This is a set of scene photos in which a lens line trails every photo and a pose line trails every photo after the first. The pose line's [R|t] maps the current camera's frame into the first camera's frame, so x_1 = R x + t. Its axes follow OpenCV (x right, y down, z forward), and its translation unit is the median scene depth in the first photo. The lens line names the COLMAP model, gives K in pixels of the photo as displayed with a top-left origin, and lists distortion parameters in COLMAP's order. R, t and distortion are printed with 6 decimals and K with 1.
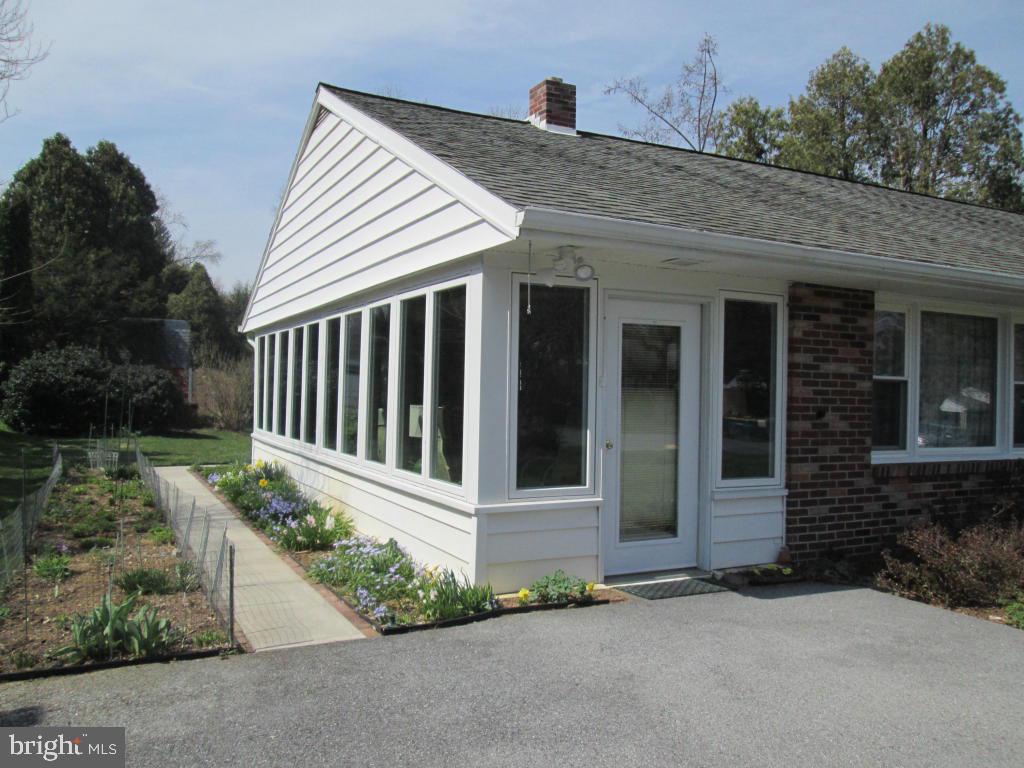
lens RADIAL K [[852.2, 0, 513.4], [0, 852.2, 384.8], [0, 0, 1]] dist [-0.059015, 0.041779]
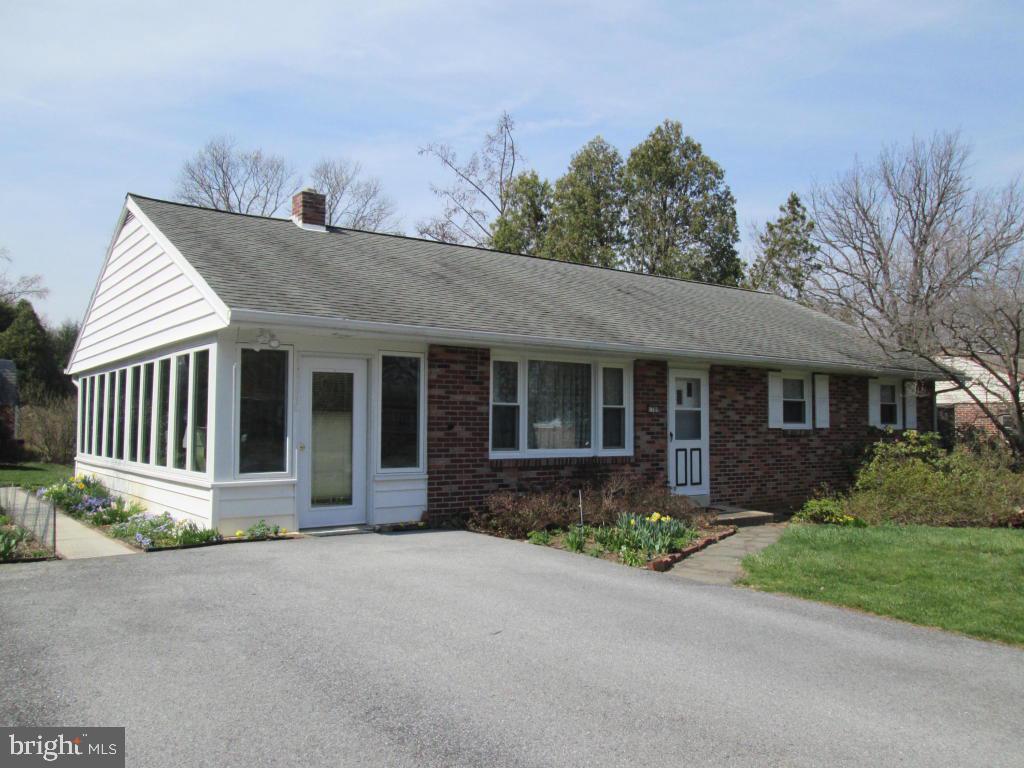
lens RADIAL K [[852.2, 0, 520.3], [0, 852.2, 382.7], [0, 0, 1]] dist [-0.059015, 0.041779]
pose [[0.983835, -0.006193, 0.178972, 0.187349], [0.014071, 0.998985, -0.042787, 0.019691], [-0.178526, 0.044614, 0.982923, -0.544136]]
